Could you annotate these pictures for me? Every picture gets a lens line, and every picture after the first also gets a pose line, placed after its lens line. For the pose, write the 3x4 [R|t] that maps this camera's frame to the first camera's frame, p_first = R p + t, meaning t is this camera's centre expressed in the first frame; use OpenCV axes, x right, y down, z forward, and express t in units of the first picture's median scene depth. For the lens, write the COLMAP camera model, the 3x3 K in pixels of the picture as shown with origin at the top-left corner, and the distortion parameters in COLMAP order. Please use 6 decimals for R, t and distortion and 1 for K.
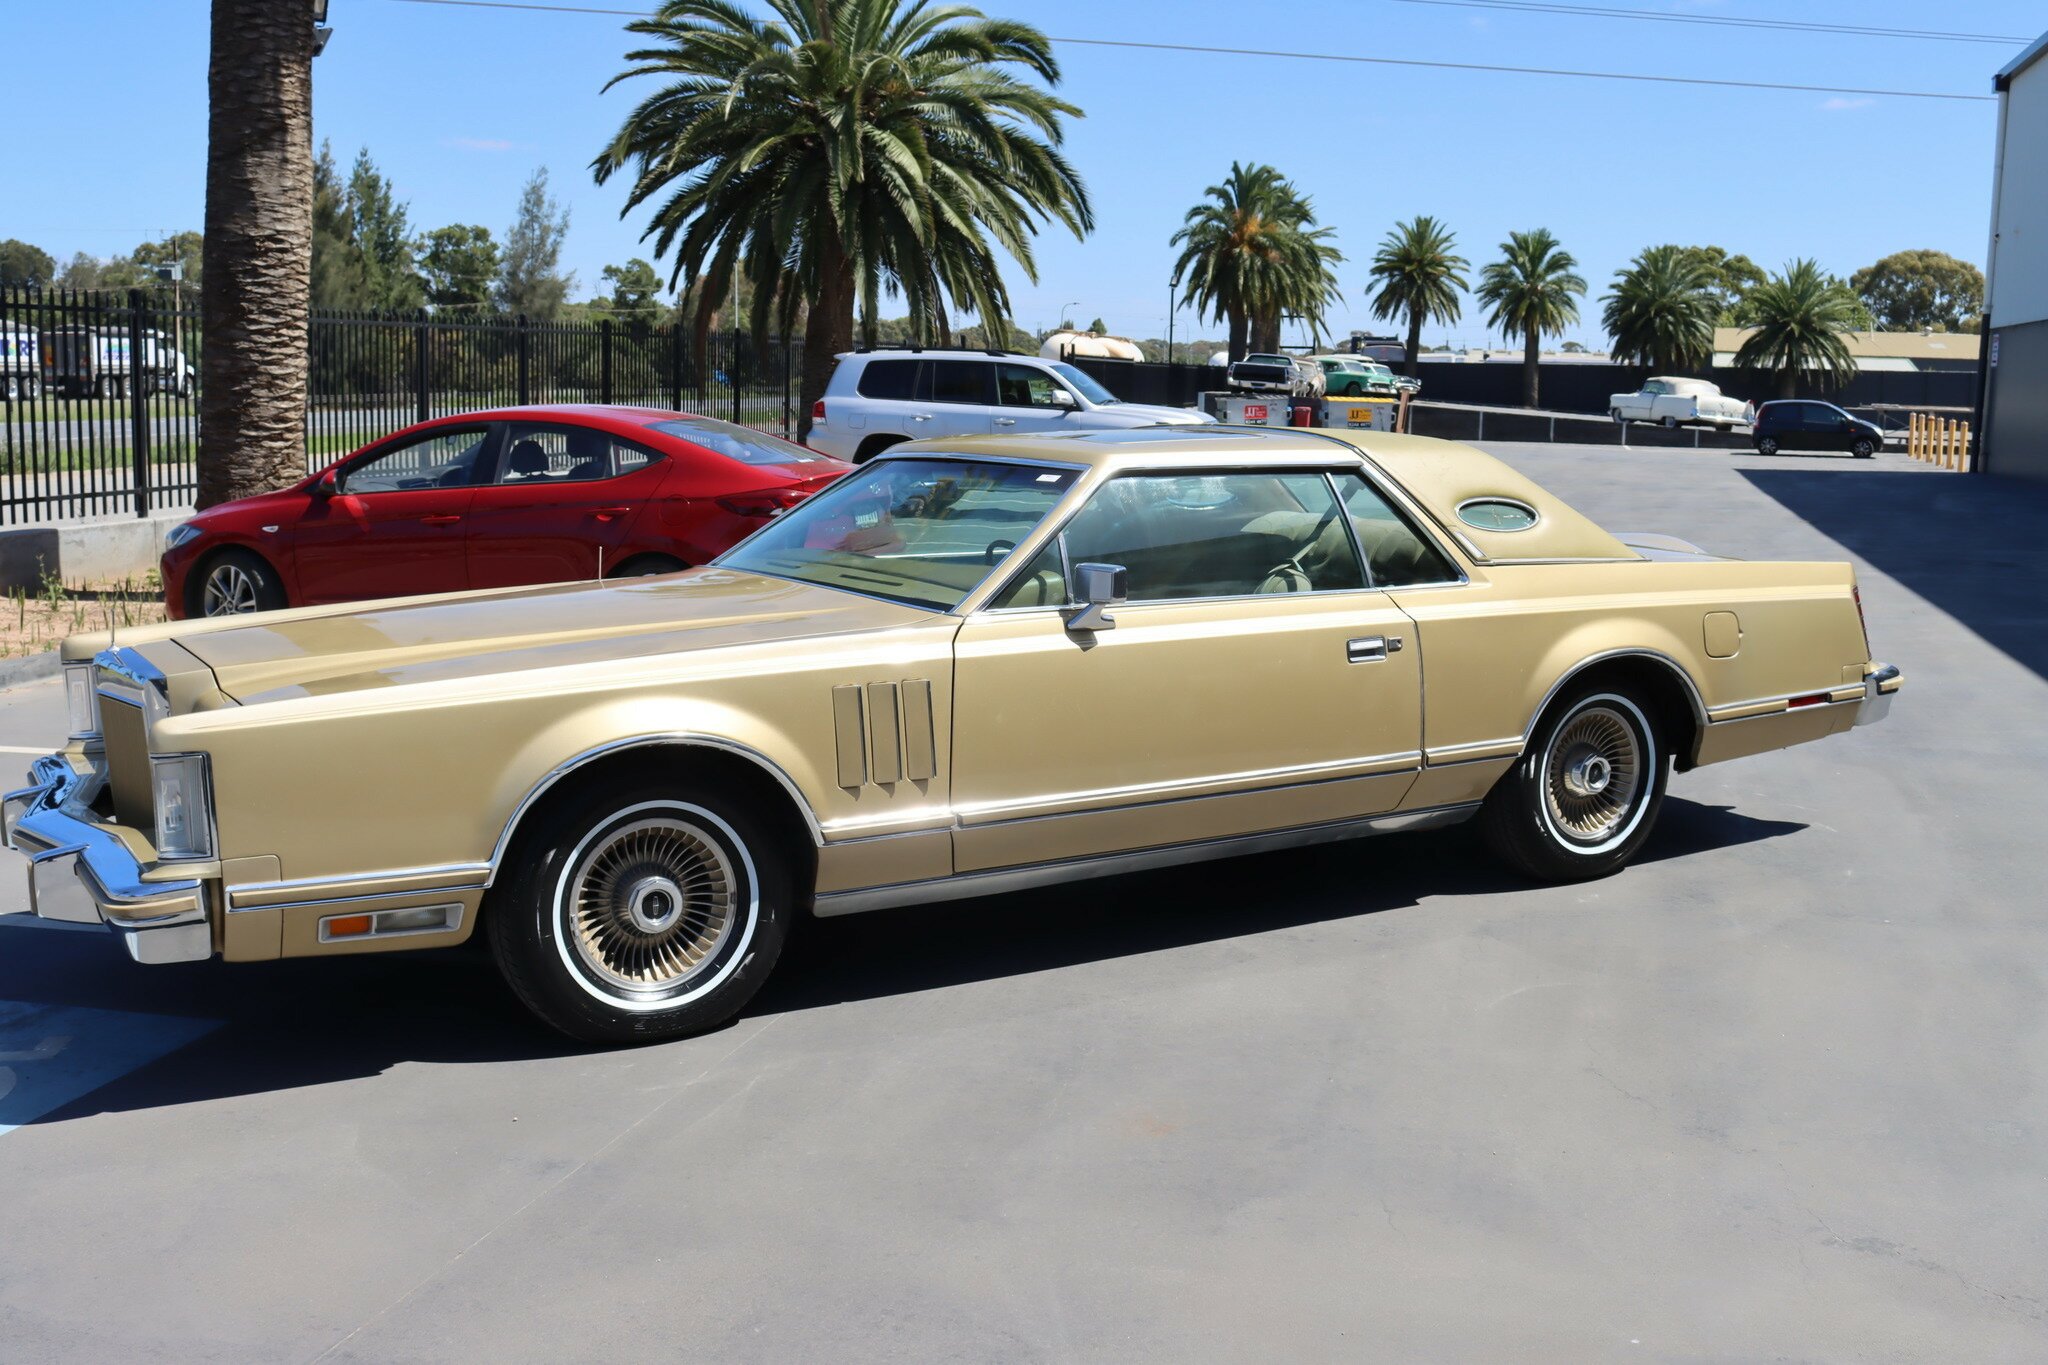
lens RADIAL K [[2055.1, 0, 1016.5], [0, 2055.1, 676.2], [0, 0, 1]] dist [-0.079888, 0.000000]
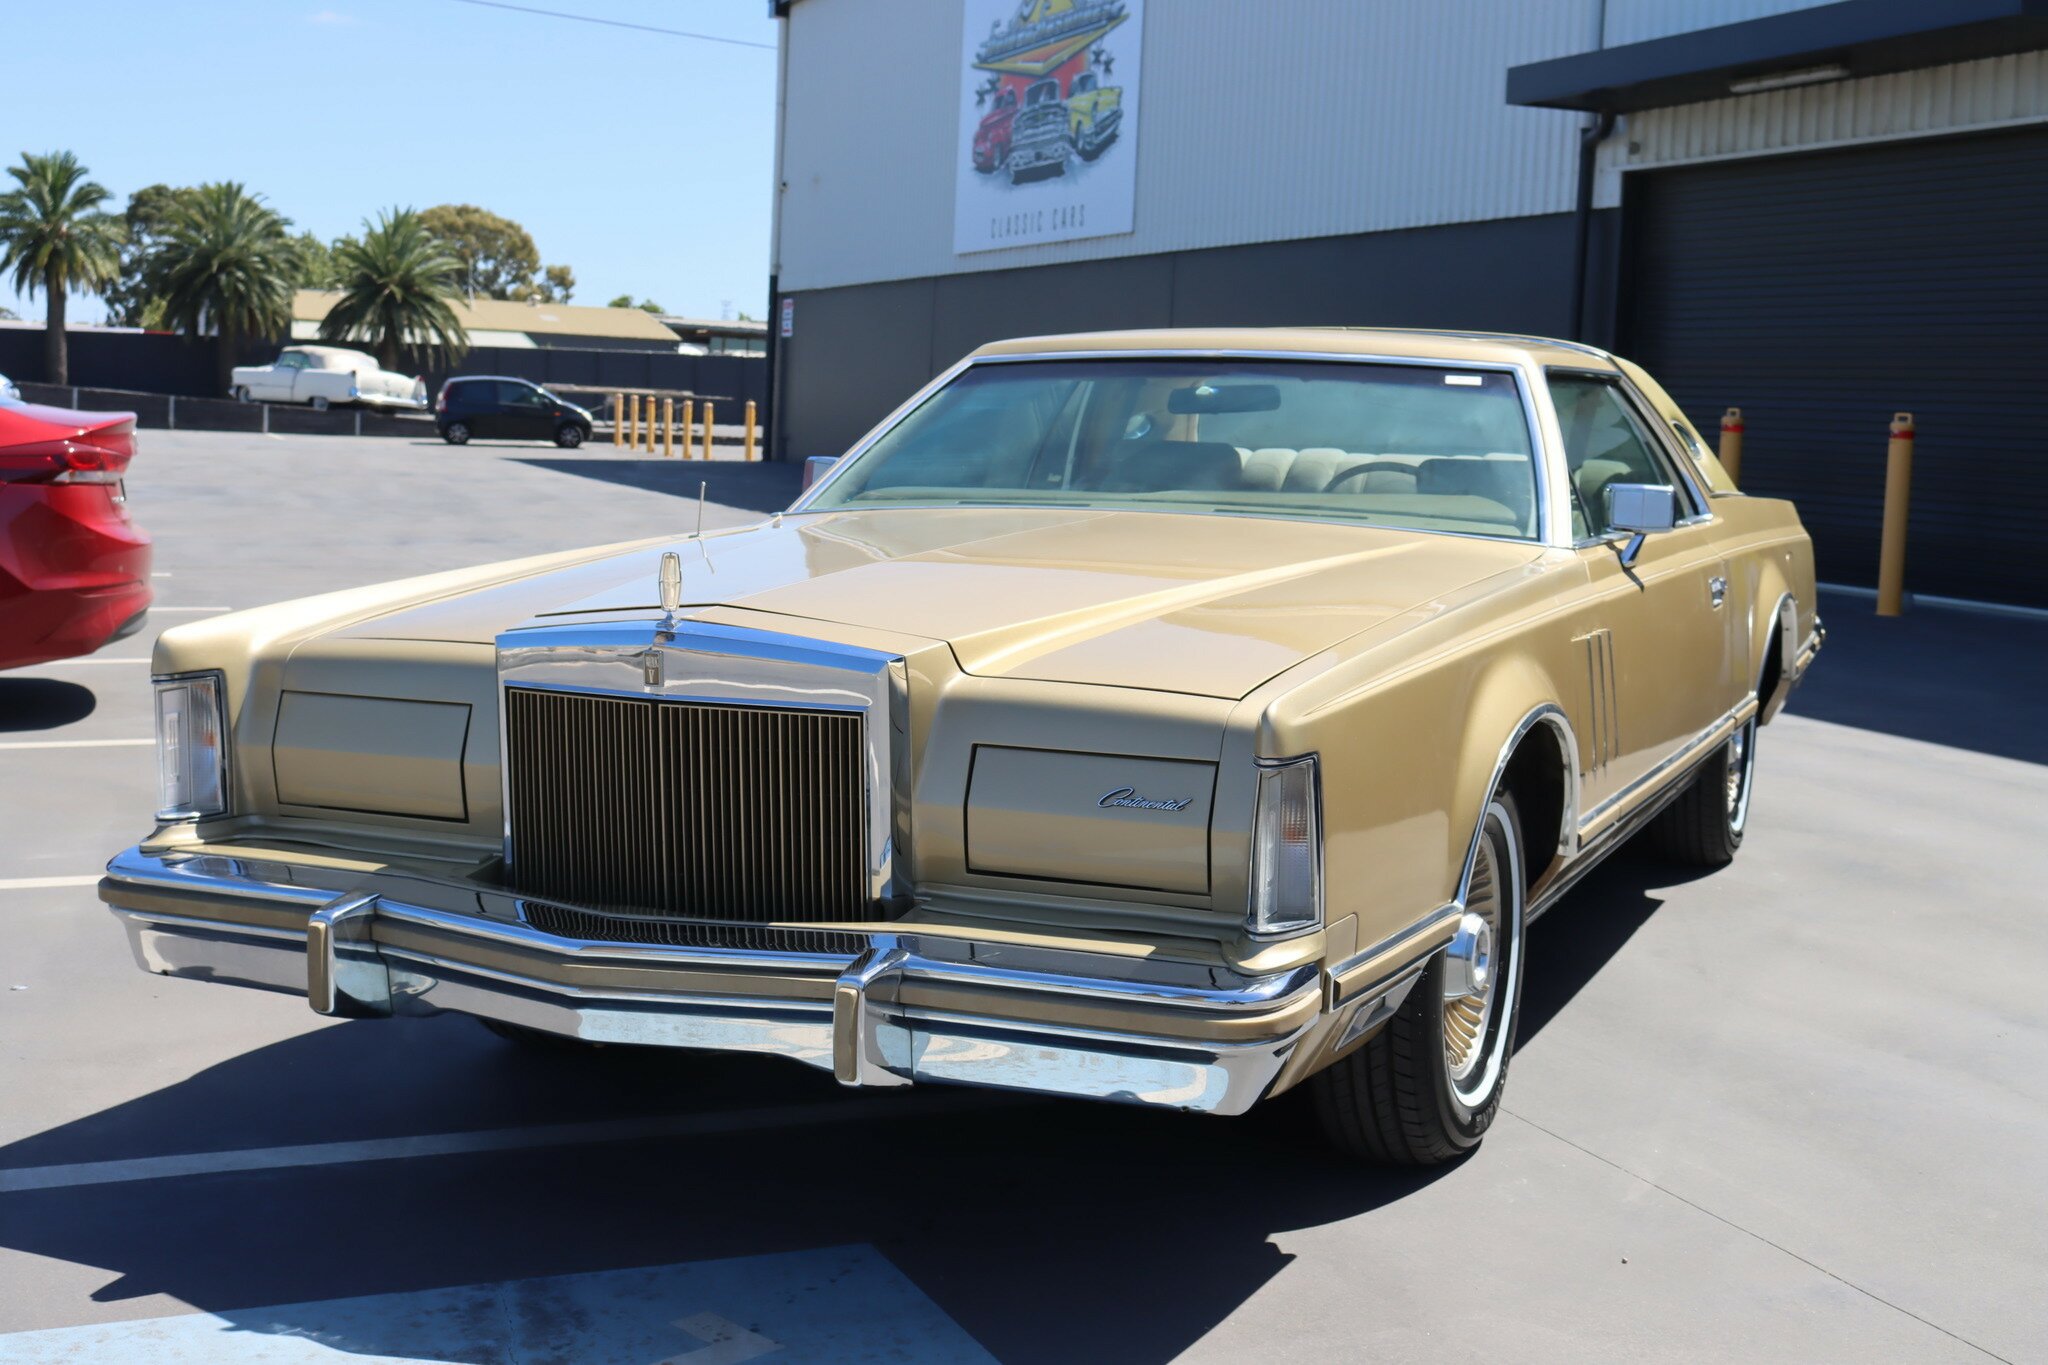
lens RADIAL K [[2614.6, 0, 1043.0], [0, 2614.6, 717.5], [0, 0, 1]] dist [-0.049915, 0.000000]
pose [[0.802045, -0.056138, 0.594619, -0.267375], [0.060600, 0.998084, 0.012490, 0.003237], [-0.594181, 0.026017, 0.803911, 0.117356]]
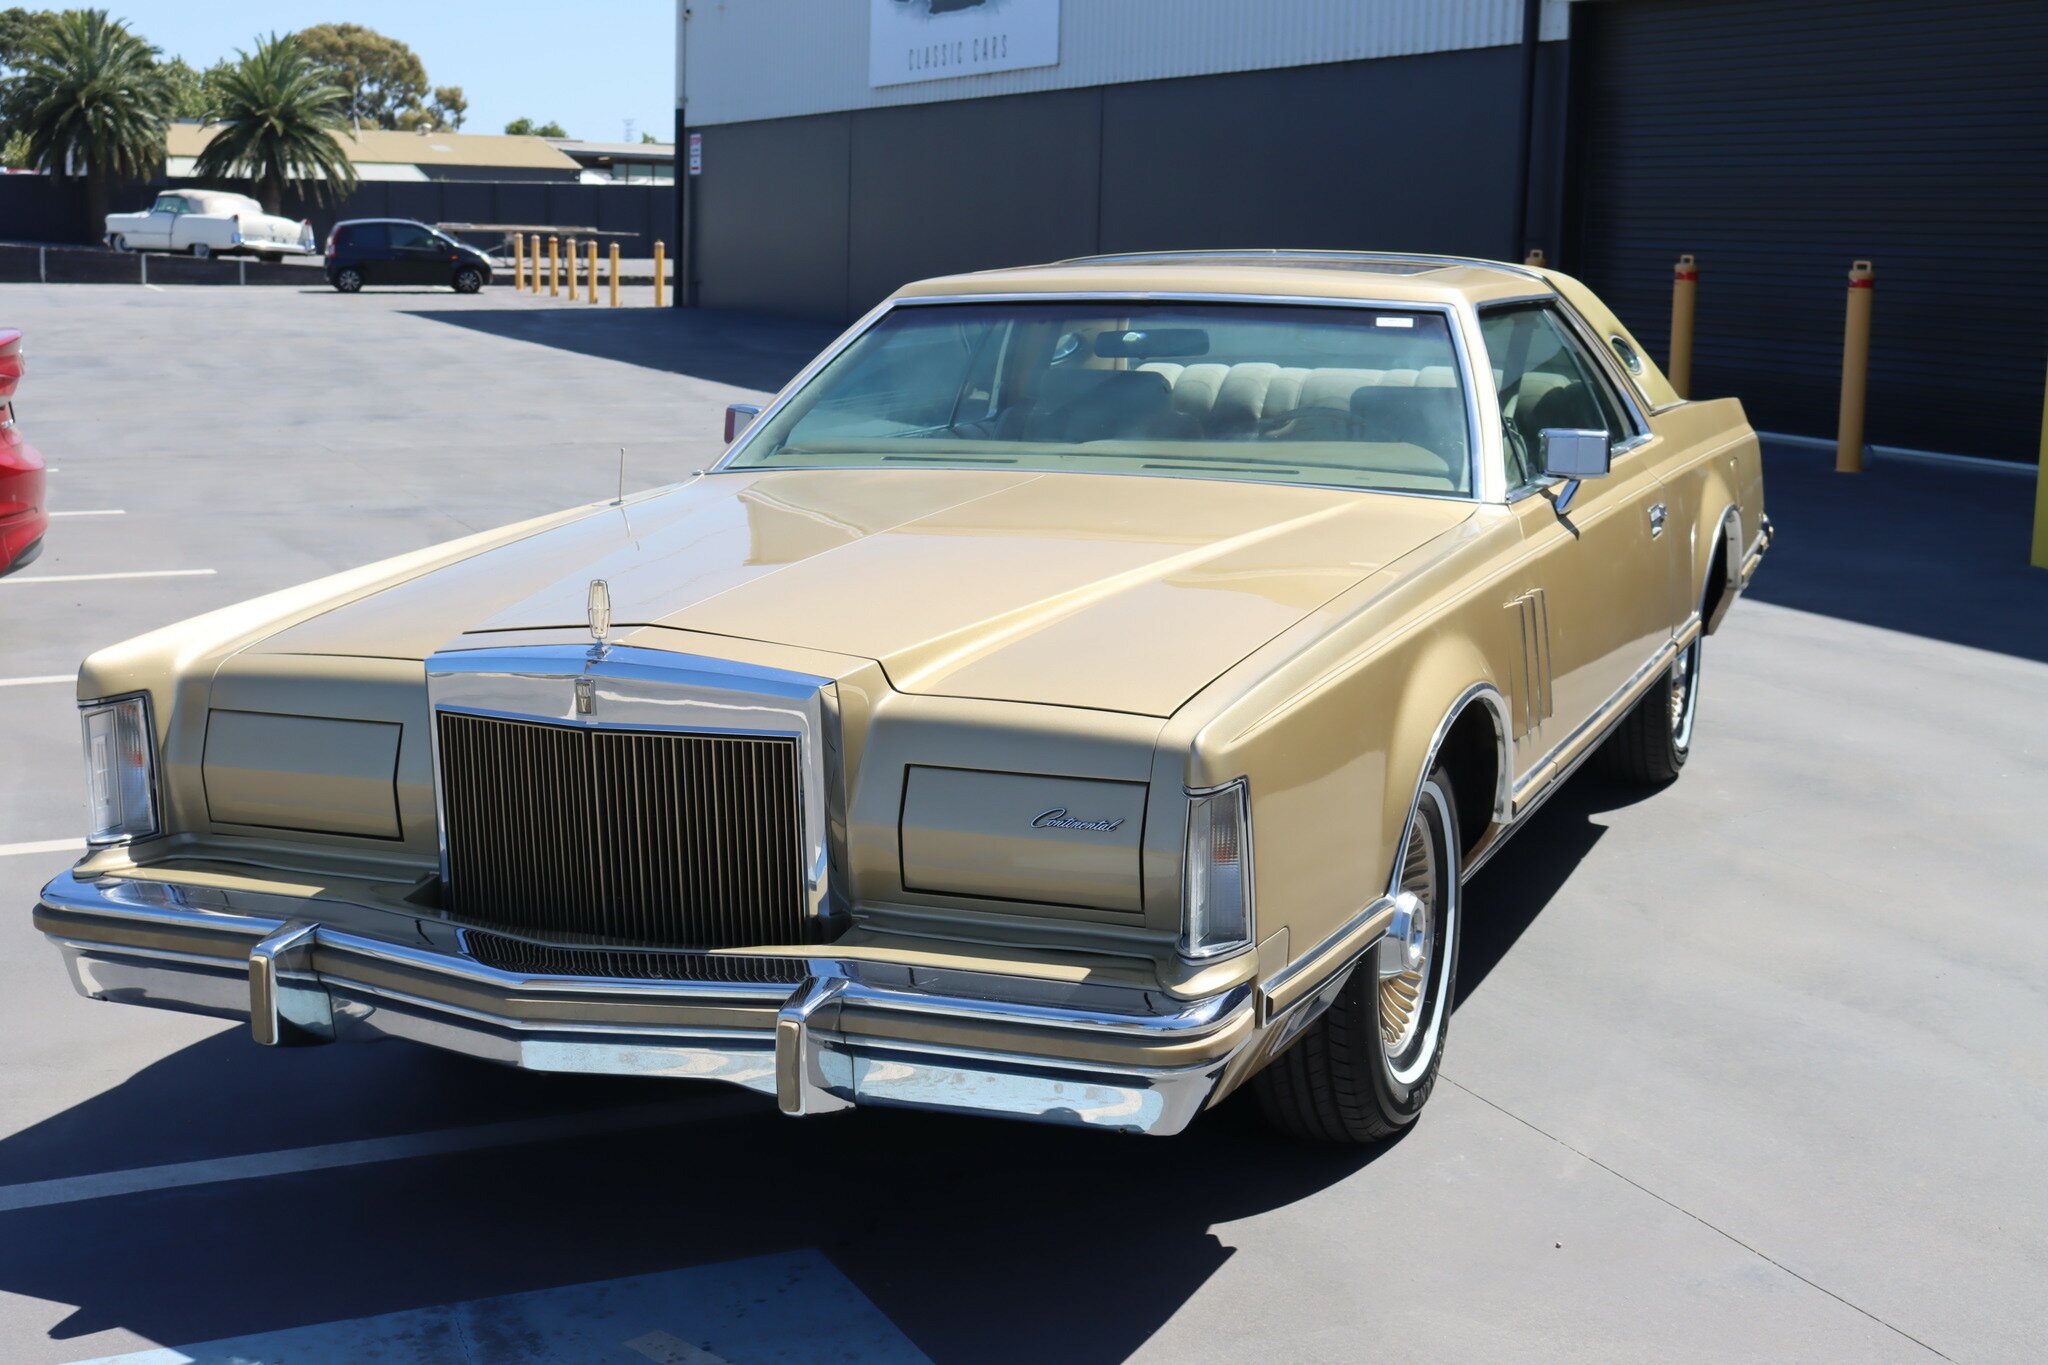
lens RADIAL K [[2744.7, 0, 1037.1], [0, 2744.7, 718.4], [0, 0, 1]] dist [-0.042009, 0.000000]
pose [[0.787180, -0.111019, 0.606649, -0.274001], [0.083618, 0.993793, 0.073366, -0.013737], [-0.611028, -0.007026, 0.791577, 0.105699]]
